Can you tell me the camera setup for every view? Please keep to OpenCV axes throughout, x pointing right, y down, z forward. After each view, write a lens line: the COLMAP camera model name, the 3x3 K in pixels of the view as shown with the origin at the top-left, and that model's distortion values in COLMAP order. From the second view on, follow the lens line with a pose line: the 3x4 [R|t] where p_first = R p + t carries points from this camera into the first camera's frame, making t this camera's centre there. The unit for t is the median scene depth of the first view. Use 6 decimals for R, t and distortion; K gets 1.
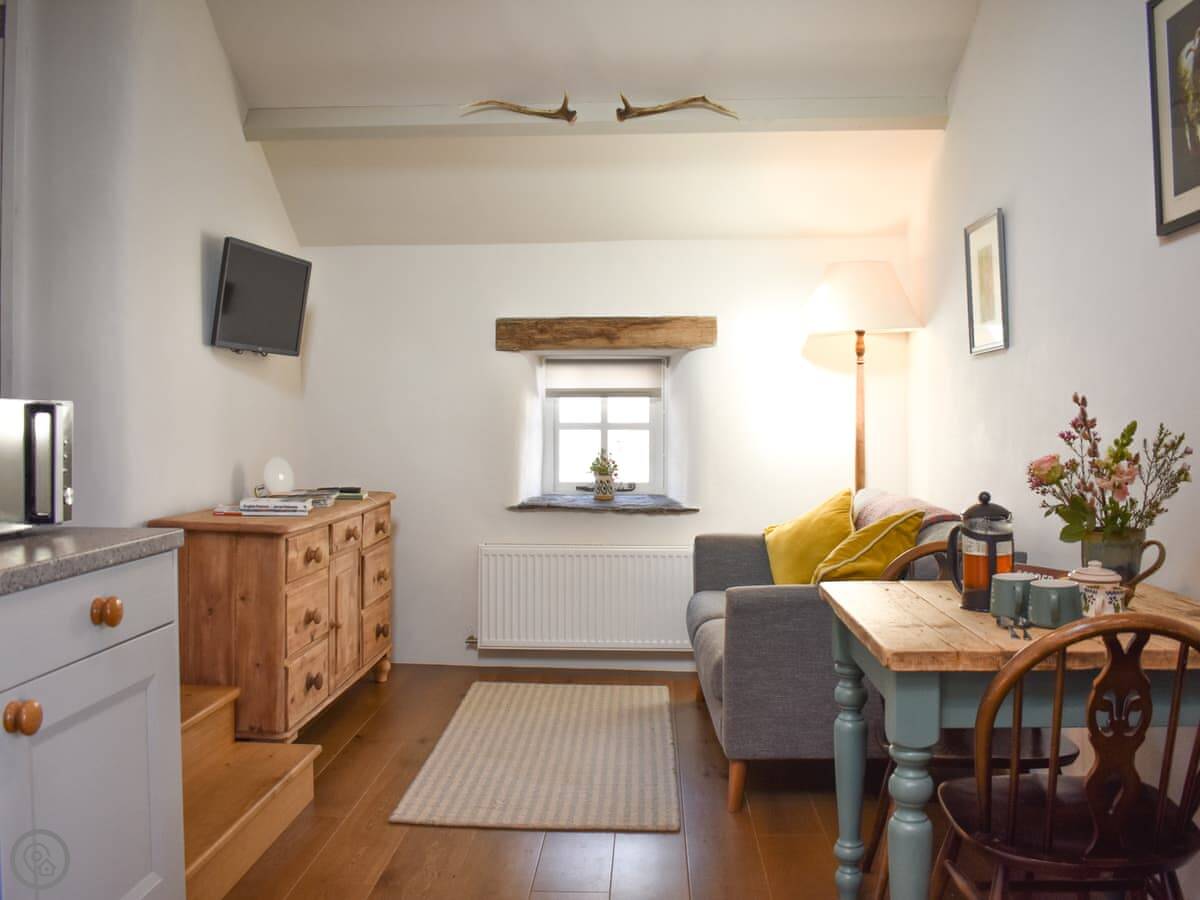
lens RADIAL K [[1069.7, 0, 595.1], [0, 1069.7, 442.3], [0, 0, 1]] dist [-0.083919, 0.008898]
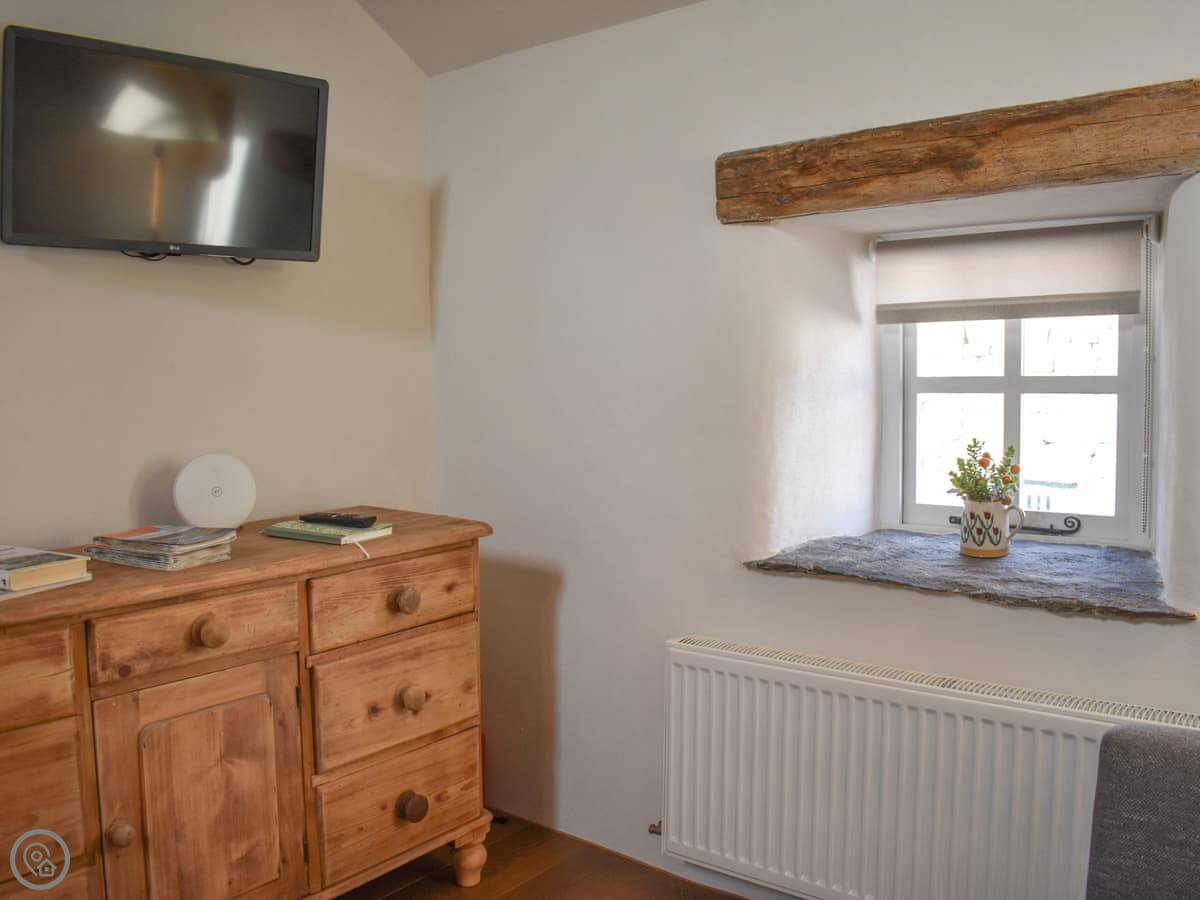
lens RADIAL K [[1069.7, 0, 595.1], [0, 1069.7, 442.3], [0, 0, 1]] dist [-0.083919, 0.008898]
pose [[0.810883, 0.025317, -0.584660, 0.208781], [0.003122, 0.998862, 0.047582, -0.020864], [0.585200, -0.040408, 0.809882, 0.909698]]
